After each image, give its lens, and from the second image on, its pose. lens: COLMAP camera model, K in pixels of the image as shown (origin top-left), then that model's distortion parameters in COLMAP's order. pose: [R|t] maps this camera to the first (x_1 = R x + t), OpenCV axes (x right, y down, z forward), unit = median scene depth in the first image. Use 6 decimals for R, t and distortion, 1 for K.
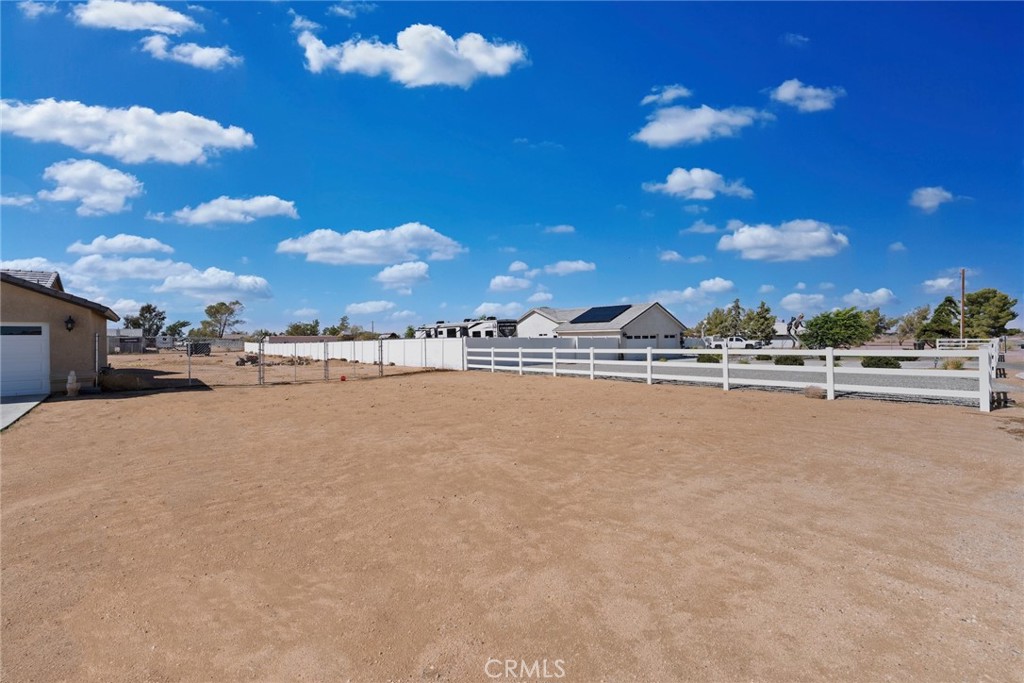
lens RADIAL K [[423.0, 0, 510.3], [0, 423.0, 339.9], [0, 0, 1]] dist [-0.002842, -0.000275]
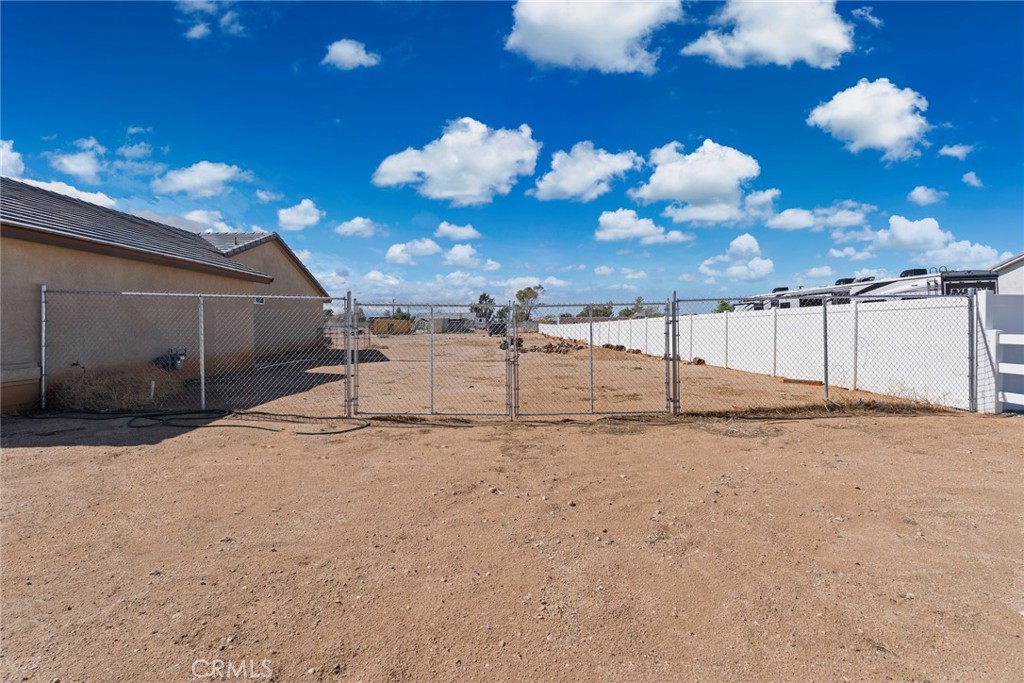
lens RADIAL K [[423.0, 0, 508.3], [0, 423.0, 336.7], [0, 0, 1]] dist [-0.002842, -0.000275]
pose [[0.777595, 0.023489, -0.628327, -0.079727], [-0.003778, 0.999458, 0.032687, 0.006323], [0.628755, -0.023043, 0.777262, 0.264694]]
